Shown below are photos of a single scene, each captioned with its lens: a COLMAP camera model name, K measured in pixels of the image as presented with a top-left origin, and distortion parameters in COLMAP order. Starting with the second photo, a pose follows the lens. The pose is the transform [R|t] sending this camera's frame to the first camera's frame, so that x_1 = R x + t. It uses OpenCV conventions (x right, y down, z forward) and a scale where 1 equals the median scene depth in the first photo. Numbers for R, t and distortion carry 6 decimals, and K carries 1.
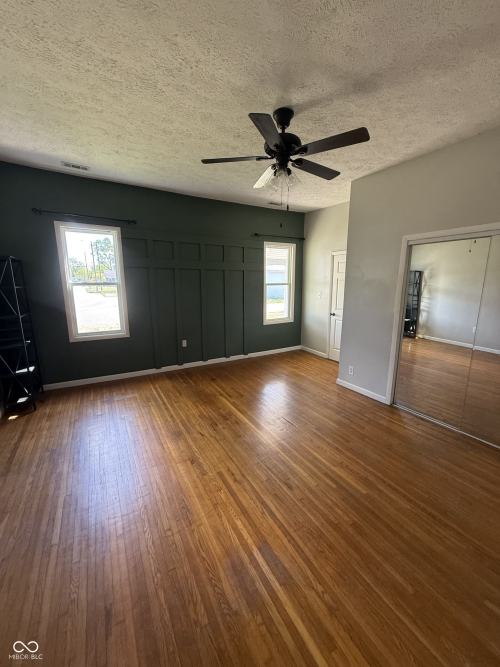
lens RADIAL K [[264.1, 0, 252.1], [0, 264.1, 335.8], [0, 0, 1]] dist [0.001392, 0.000491]
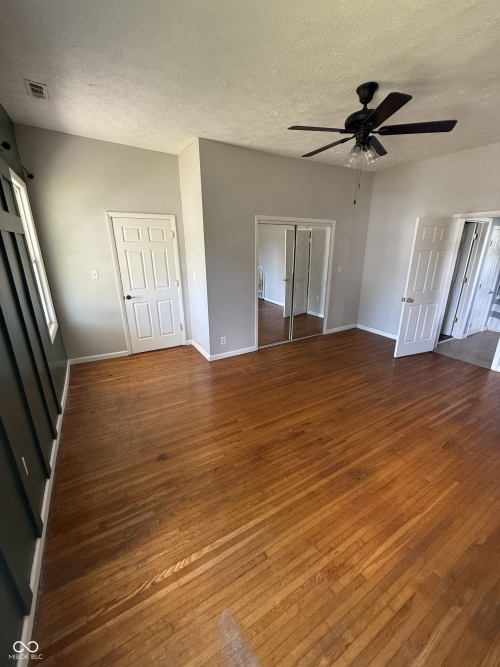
lens RADIAL K [[264.1, 0, 249.9], [0, 264.1, 331.6], [0, 0, 1]] dist [0.001392, 0.000491]
pose [[-0.001004, -0.307159, 0.951658, -0.686811], [0.204924, 0.931399, 0.300836, -0.220790], [-0.978777, 0.195319, 0.062009, 0.934327]]
